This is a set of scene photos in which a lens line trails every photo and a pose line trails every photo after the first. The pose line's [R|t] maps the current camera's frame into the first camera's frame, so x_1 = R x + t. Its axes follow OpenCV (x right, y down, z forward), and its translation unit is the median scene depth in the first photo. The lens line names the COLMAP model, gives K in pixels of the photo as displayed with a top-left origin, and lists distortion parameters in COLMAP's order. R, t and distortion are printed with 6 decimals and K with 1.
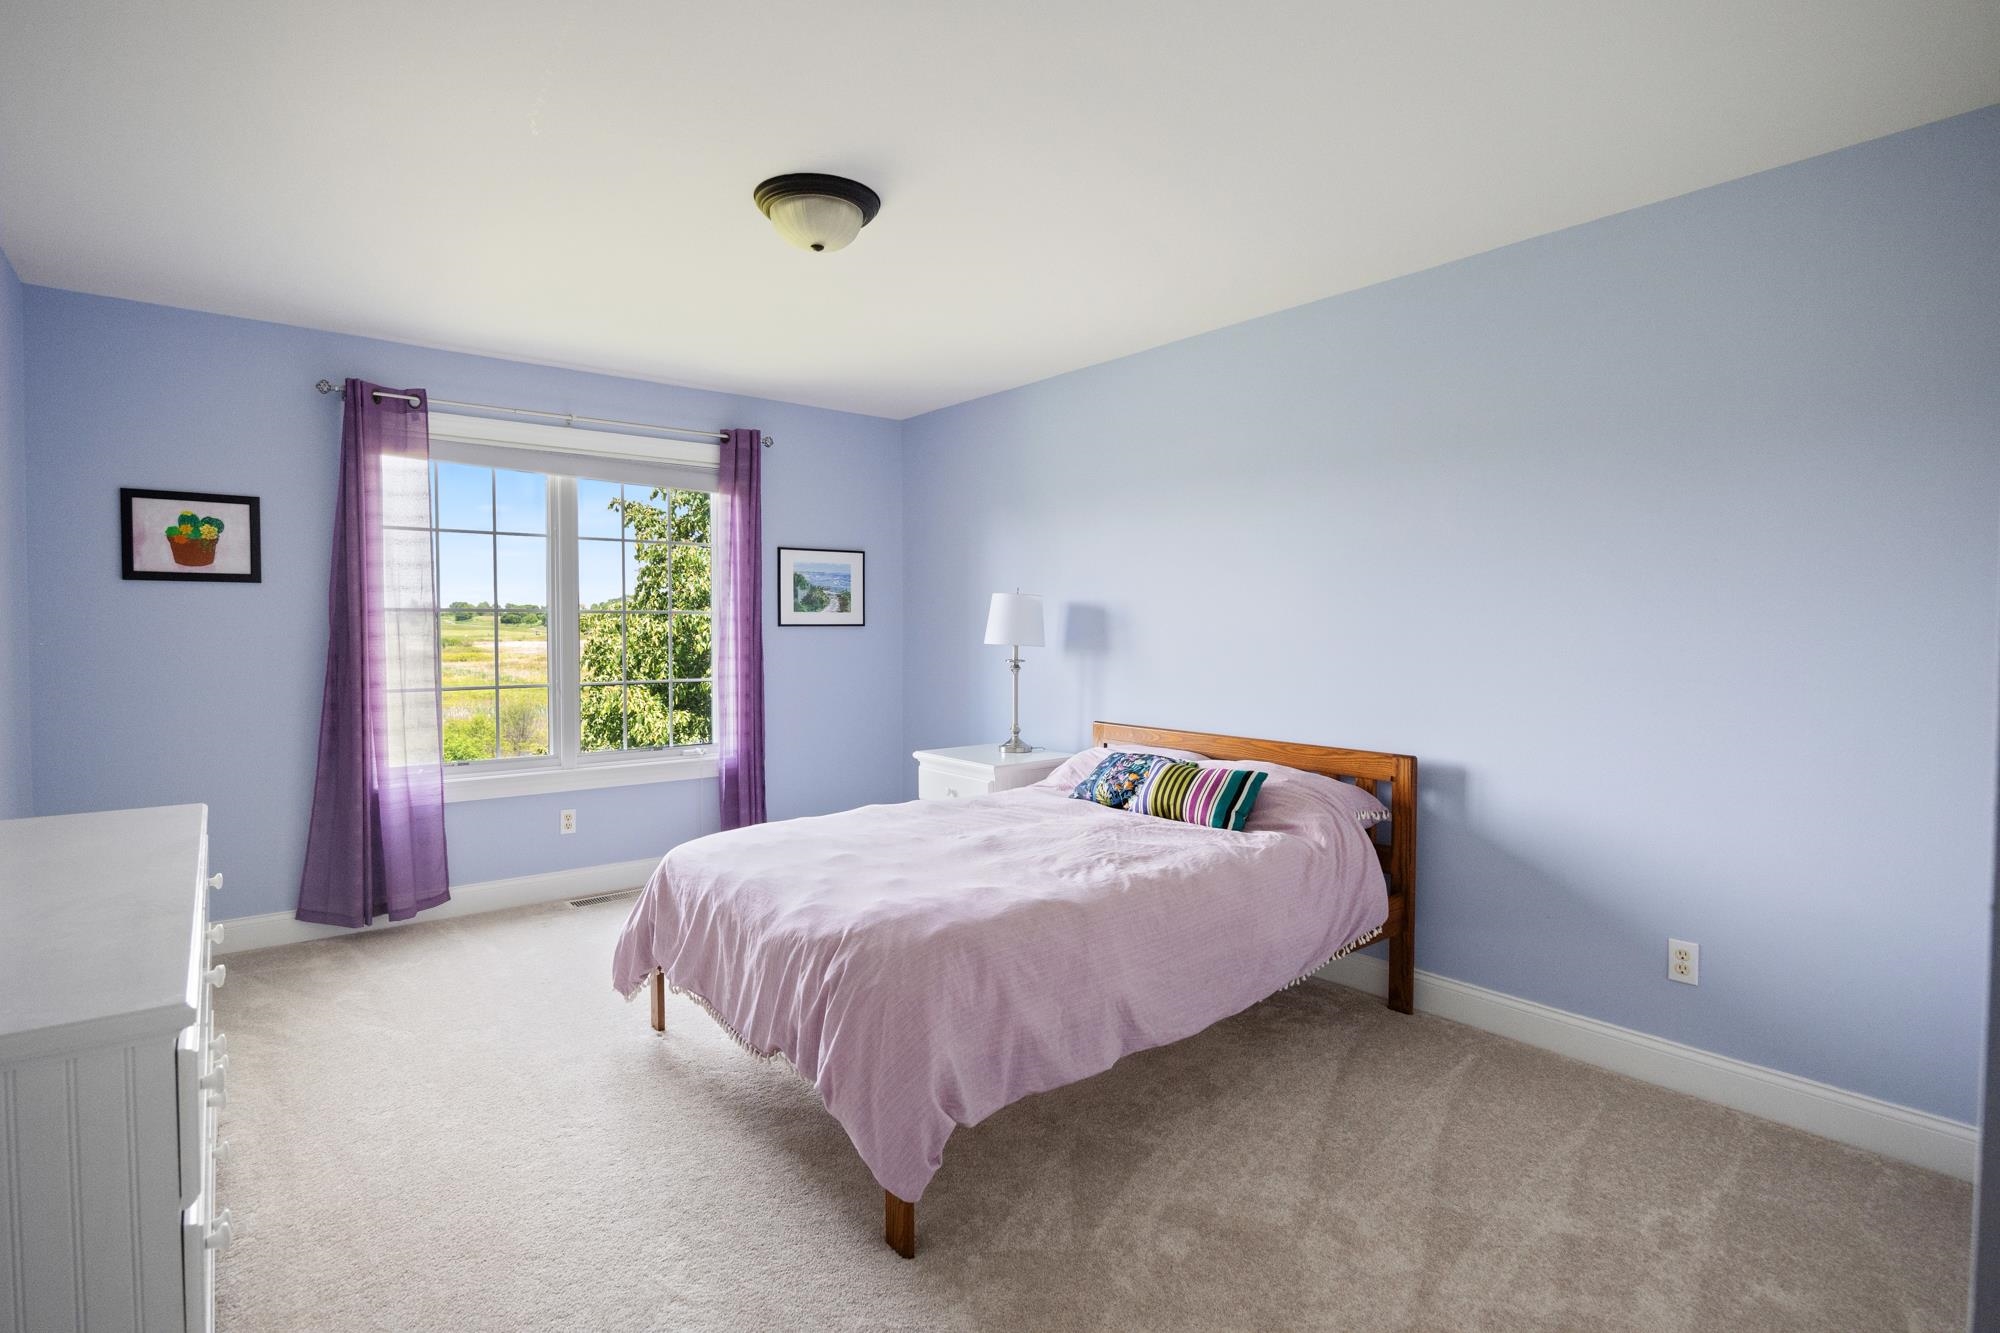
lens RADIAL K [[985.2, 0, 997.5], [0, 985.2, 659.7], [0, 0, 1]] dist [-0.002277, -0.000390]
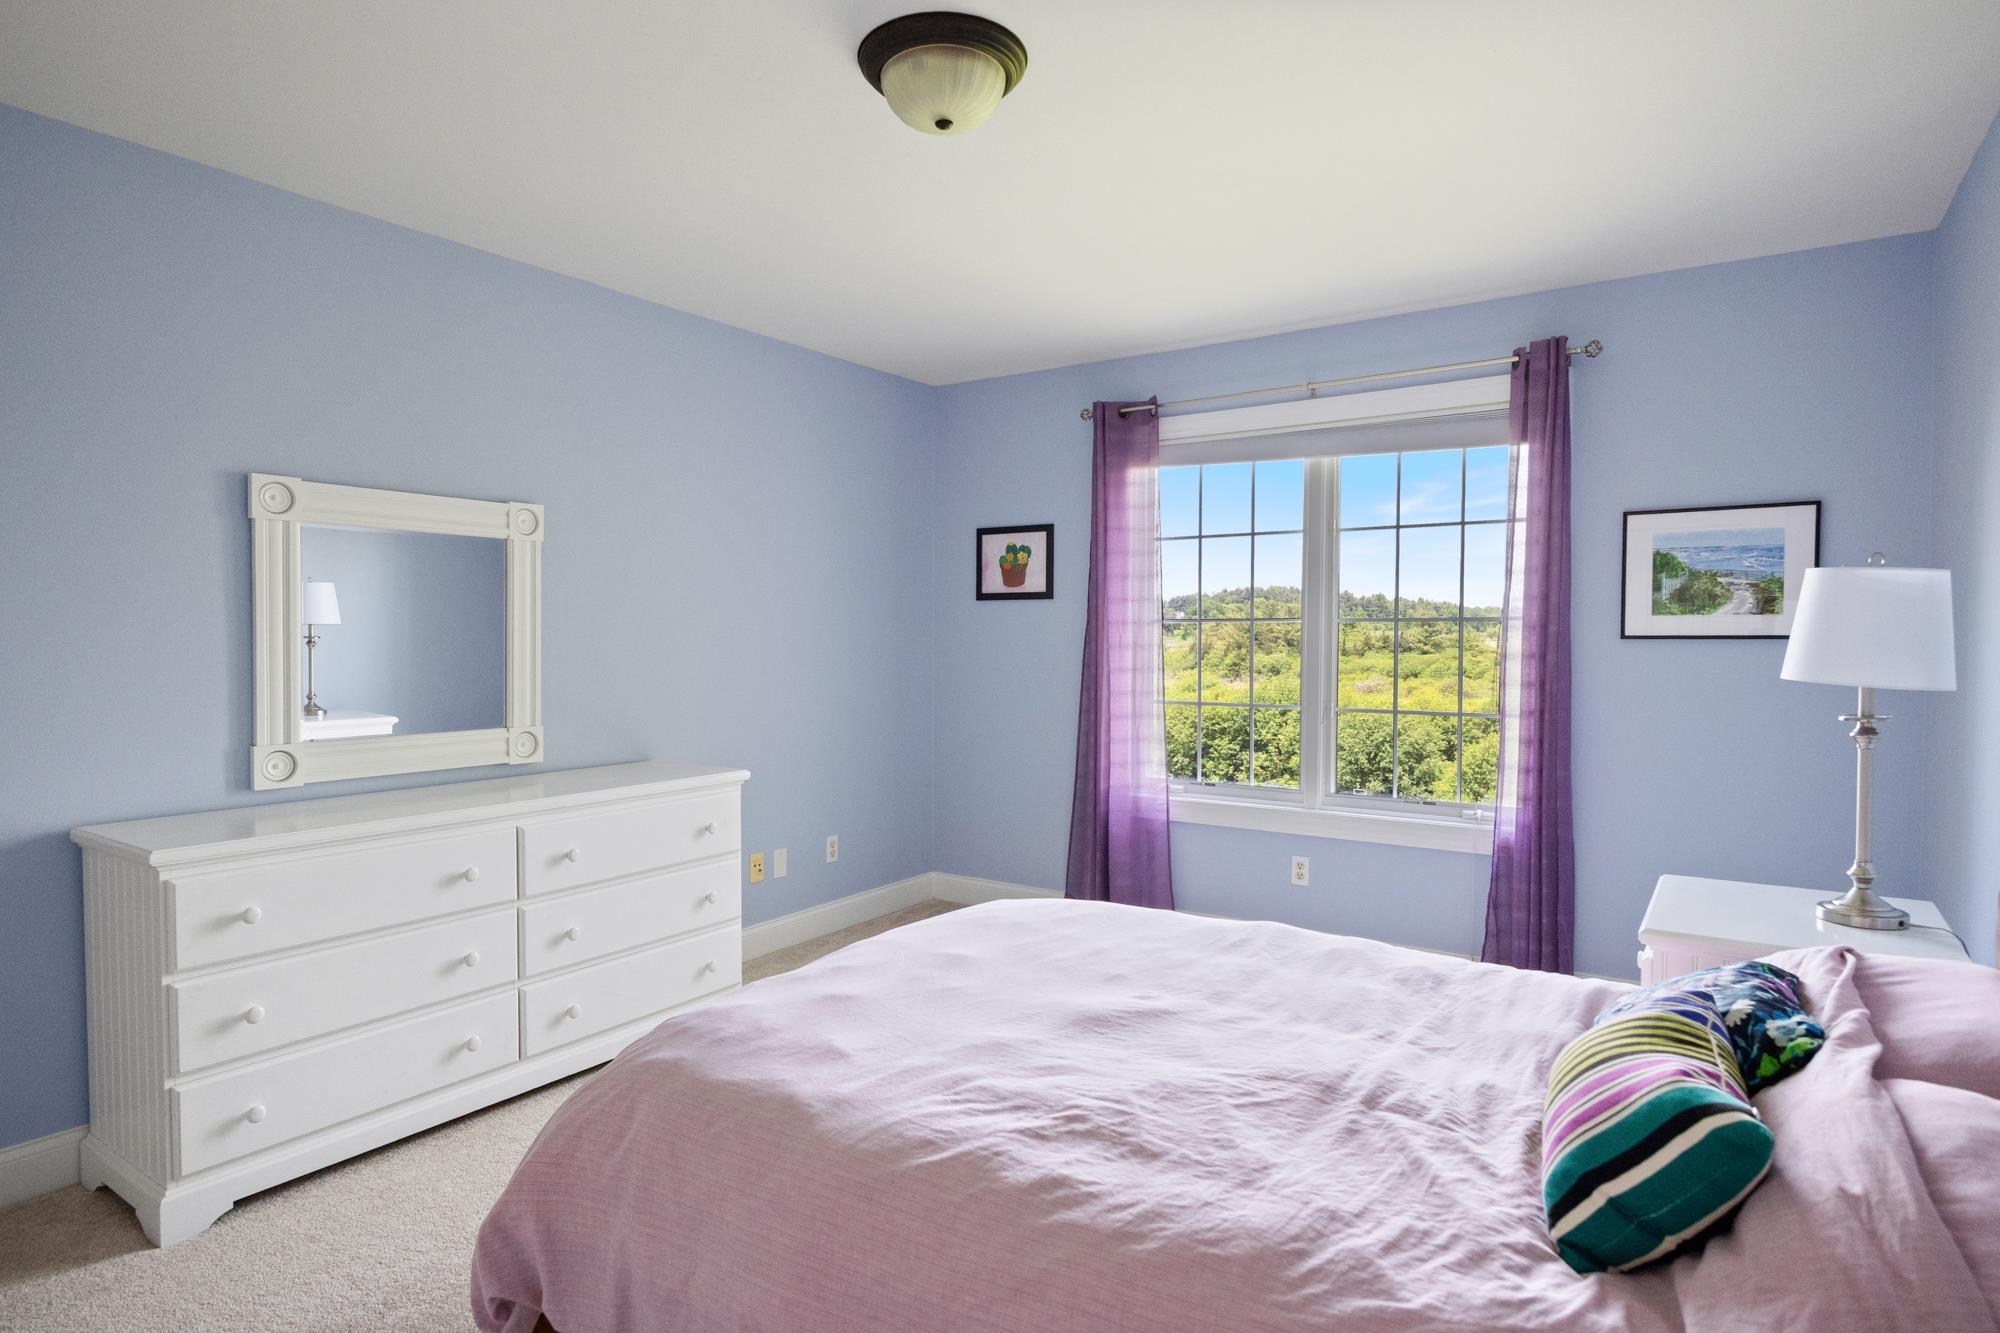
lens RADIAL K [[1080.4, 0, 989.4], [0, 1080.4, 672.1], [0, 0, 1]] dist [0.000886, -0.000299]
pose [[0.298102, 0.032040, -0.953996, 0.397500], [-0.035014, 0.999131, 0.022615, -0.017925], [0.953892, 0.026662, 0.298965, 0.518988]]
